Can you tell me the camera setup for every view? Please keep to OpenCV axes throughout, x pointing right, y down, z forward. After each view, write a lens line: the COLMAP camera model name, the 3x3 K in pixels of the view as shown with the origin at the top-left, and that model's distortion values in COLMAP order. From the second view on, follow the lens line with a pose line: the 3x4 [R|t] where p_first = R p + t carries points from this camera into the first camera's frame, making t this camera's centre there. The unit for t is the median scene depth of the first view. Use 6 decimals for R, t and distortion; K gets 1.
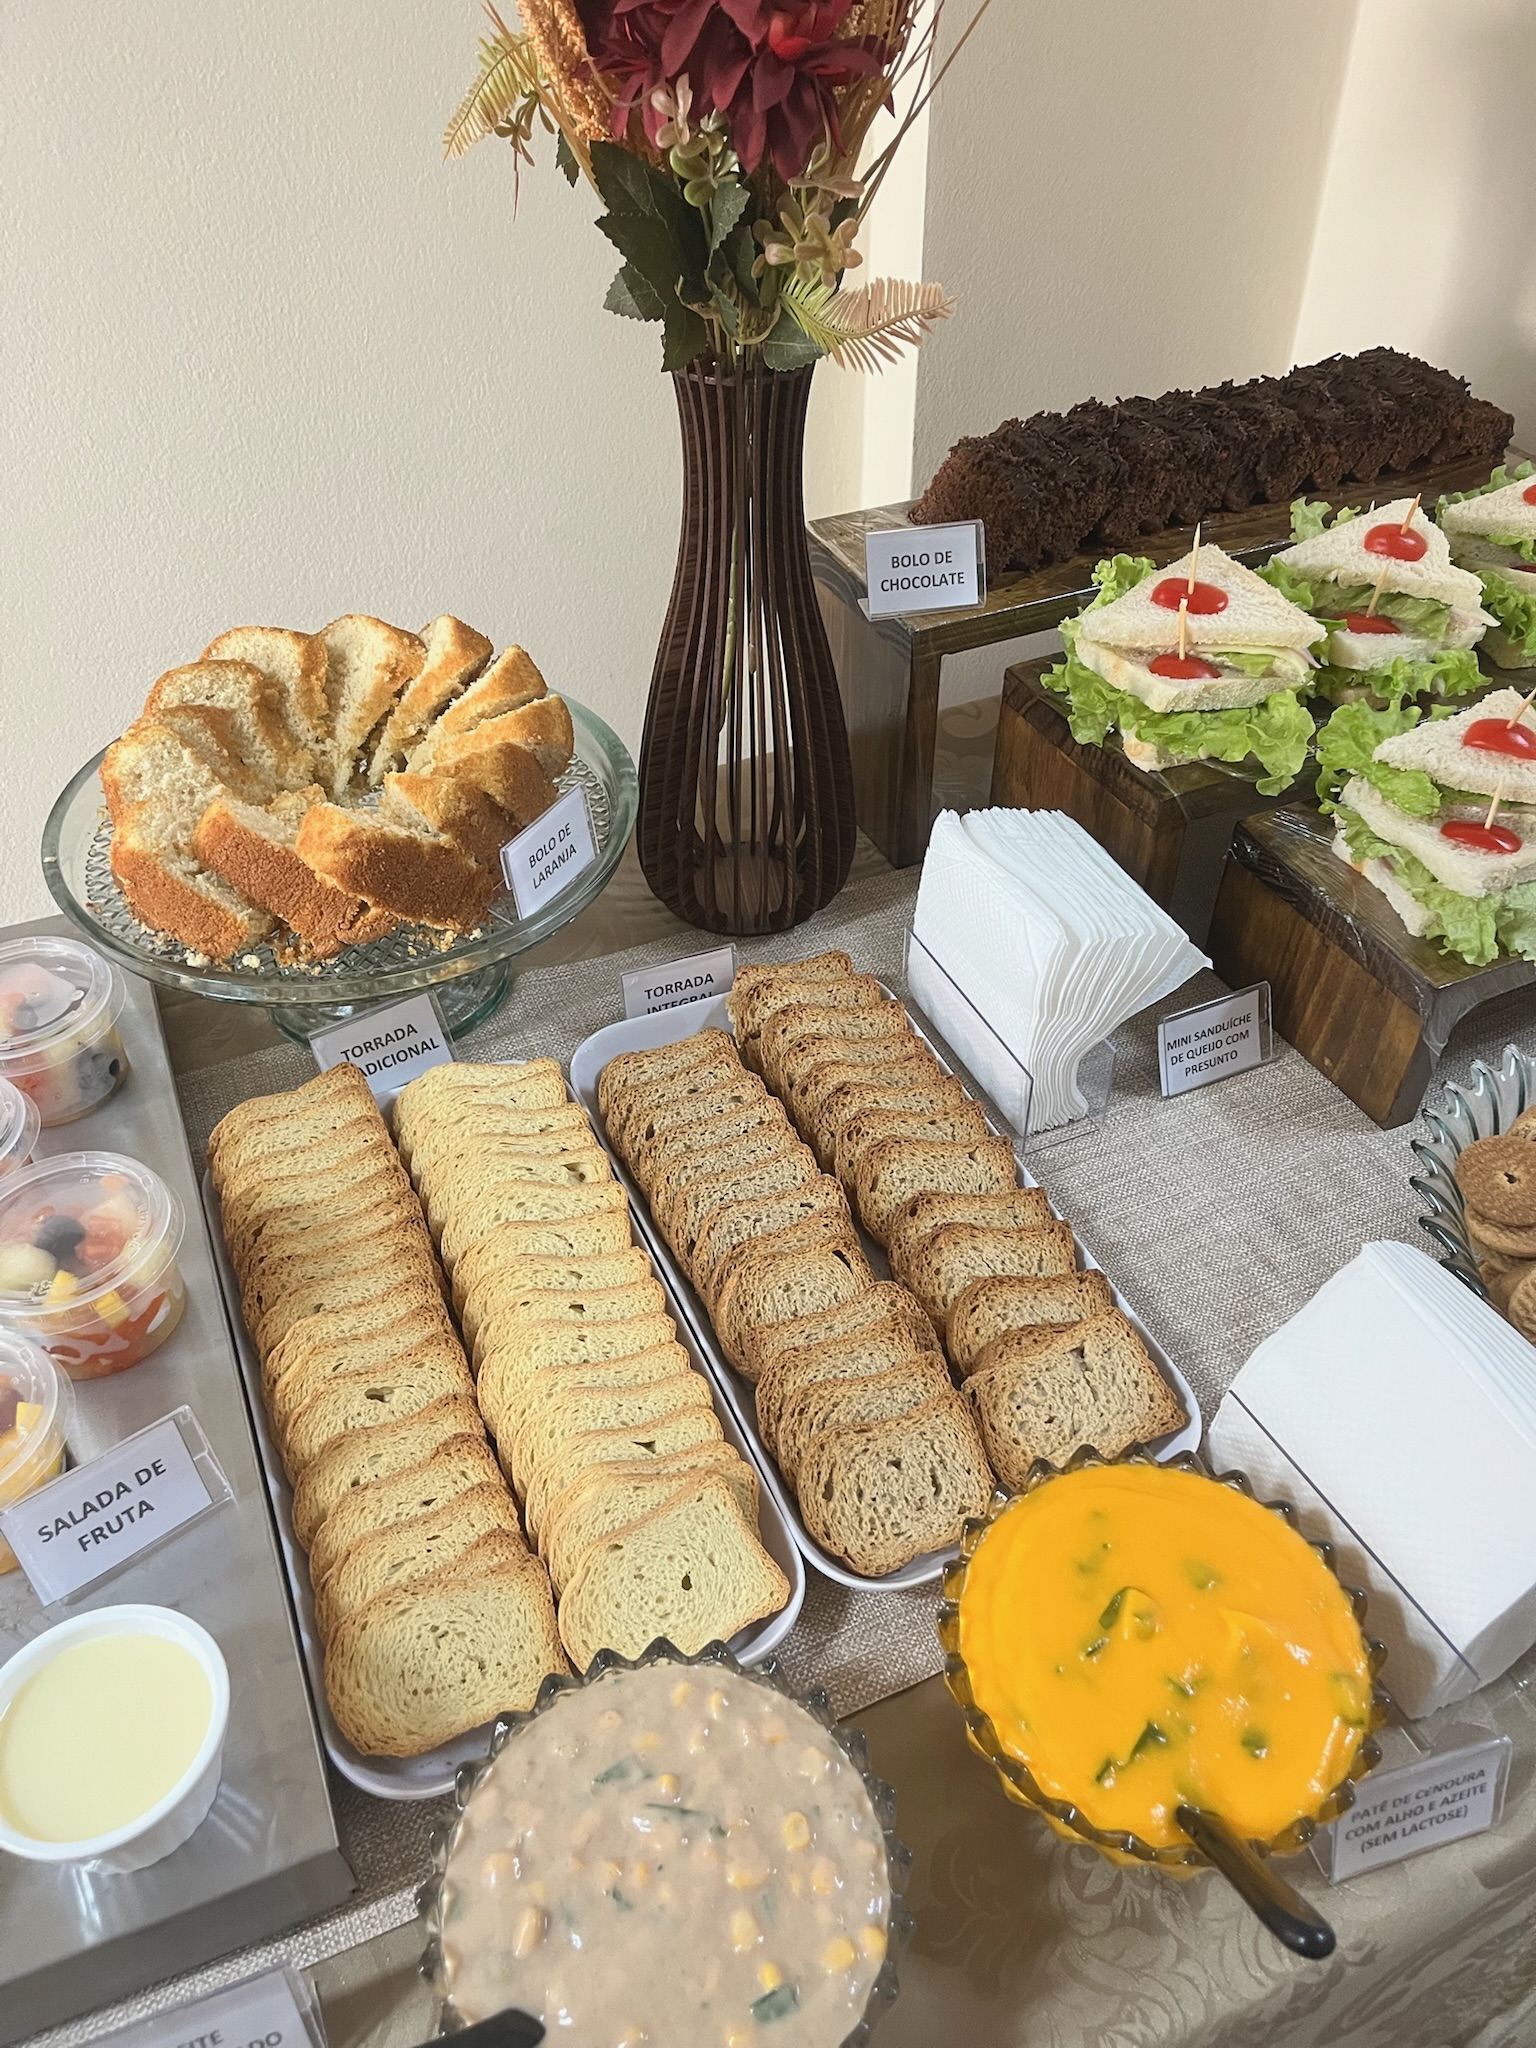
lens RADIAL K [[1568.0, 0, 767.2], [0, 1568.0, 1035.2], [0, 0, 1]] dist [-0.007556, 0.004593]
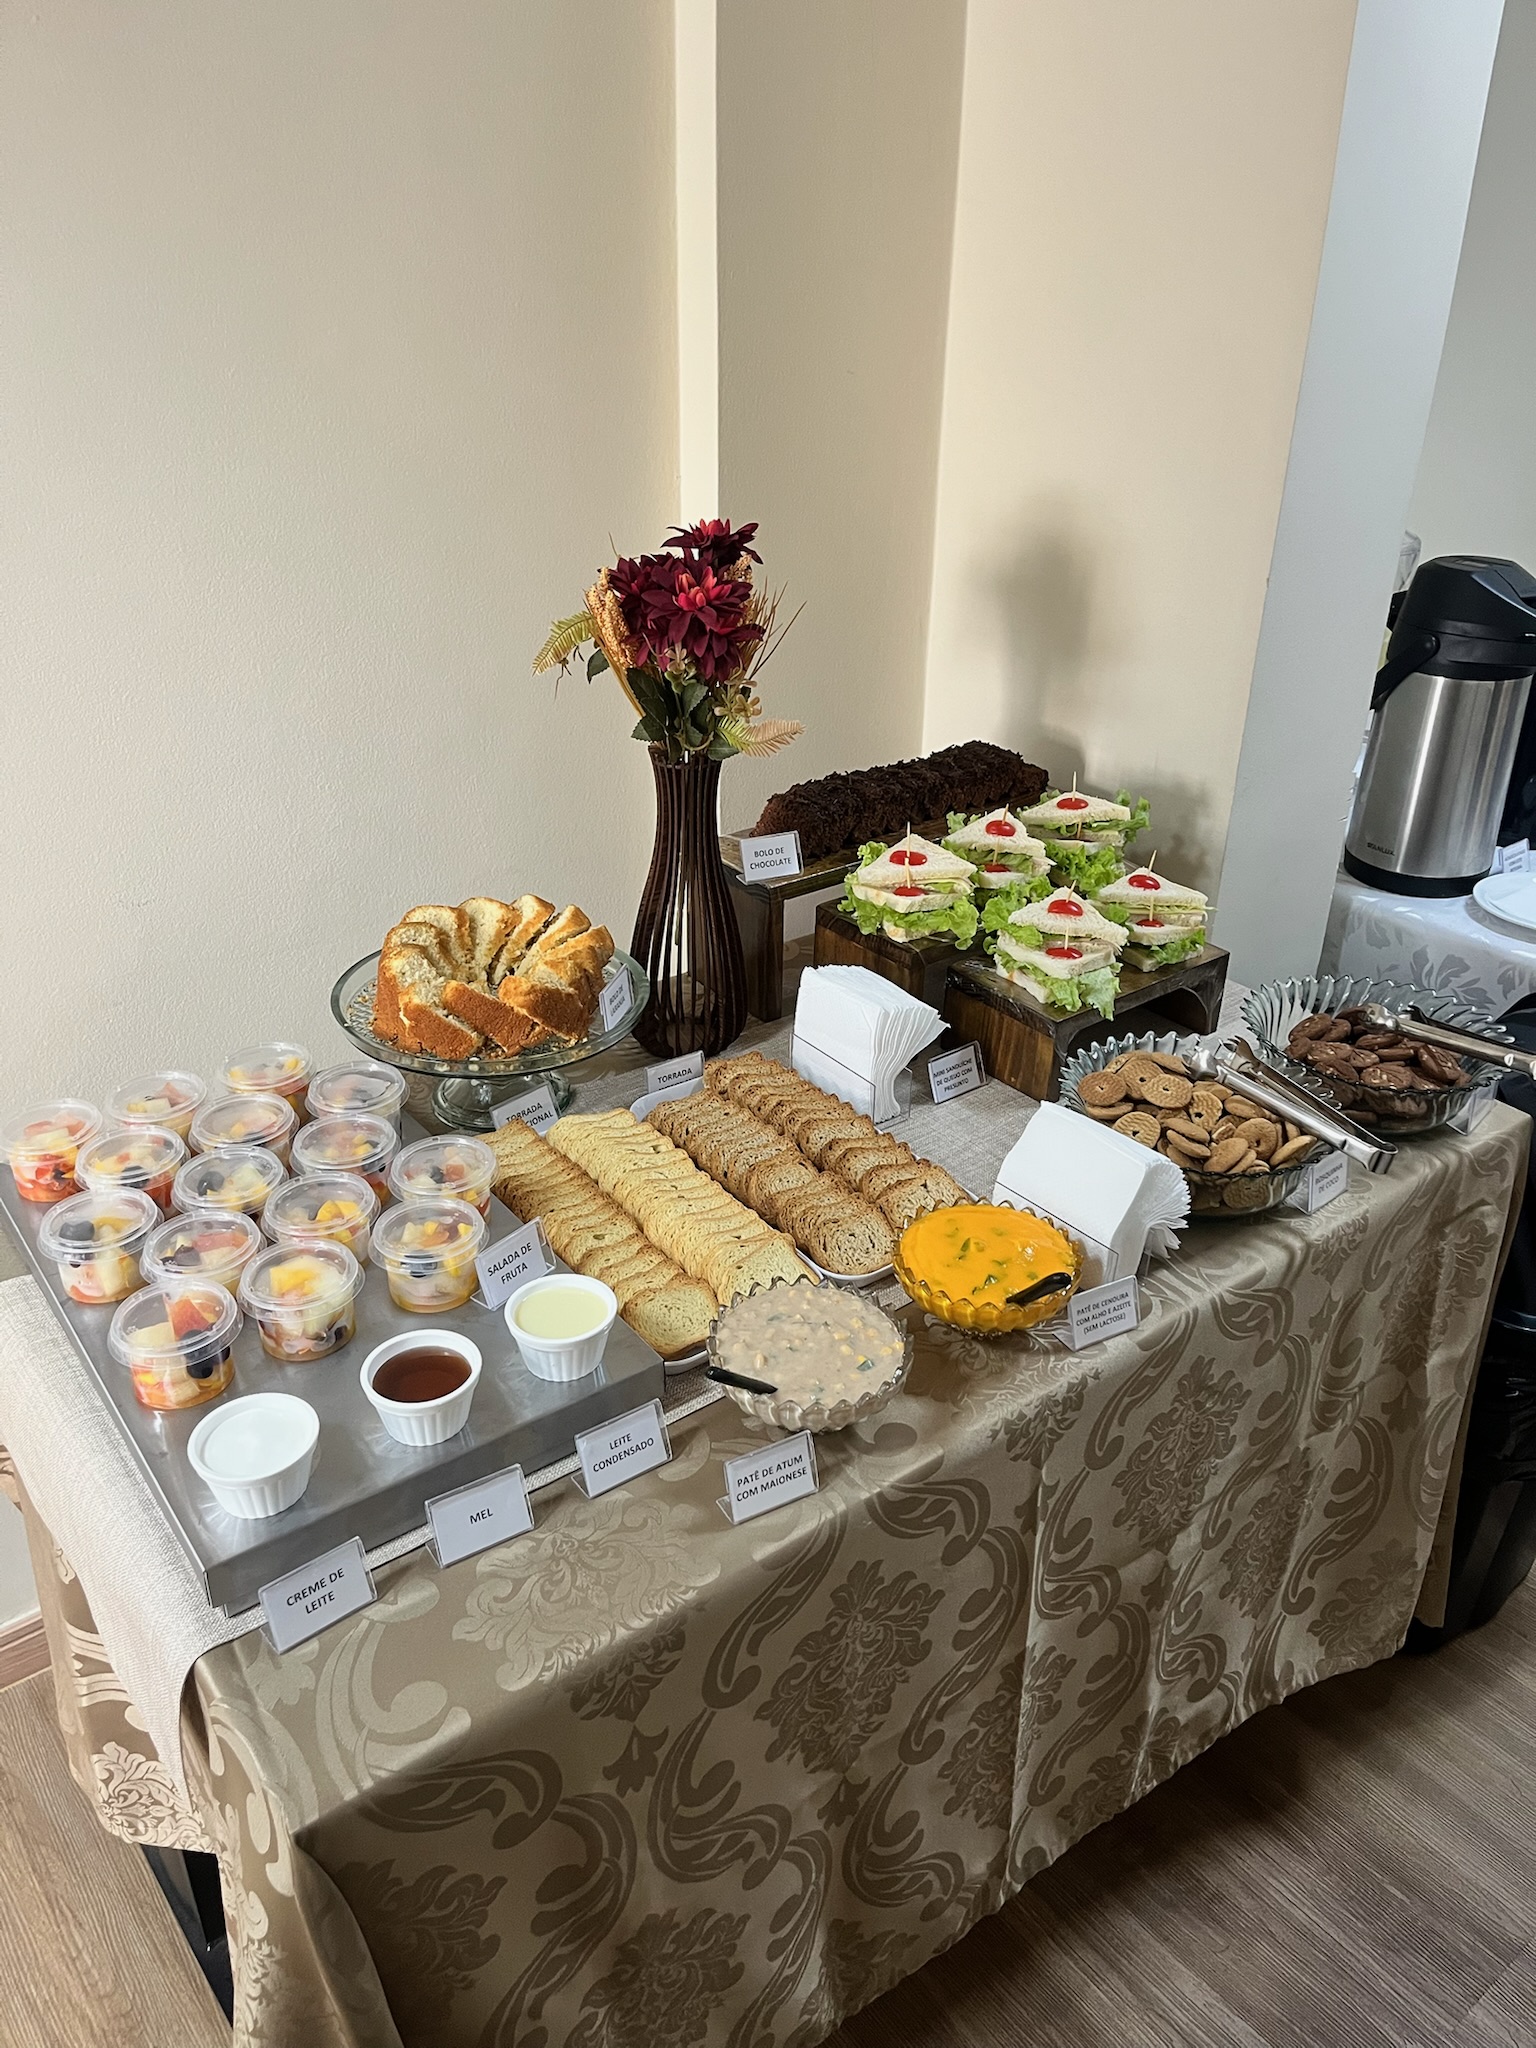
lens RADIAL K [[1568.0, 0, 767.2], [0, 1568.0, 1035.2], [0, 0, 1]] dist [-0.007556, 0.004593]
pose [[0.972822, -0.085652, 0.215132, -0.356411], [0.135442, 0.964042, -0.228647, 0.372360], [-0.187812, 0.251570, 0.949441, -0.811953]]
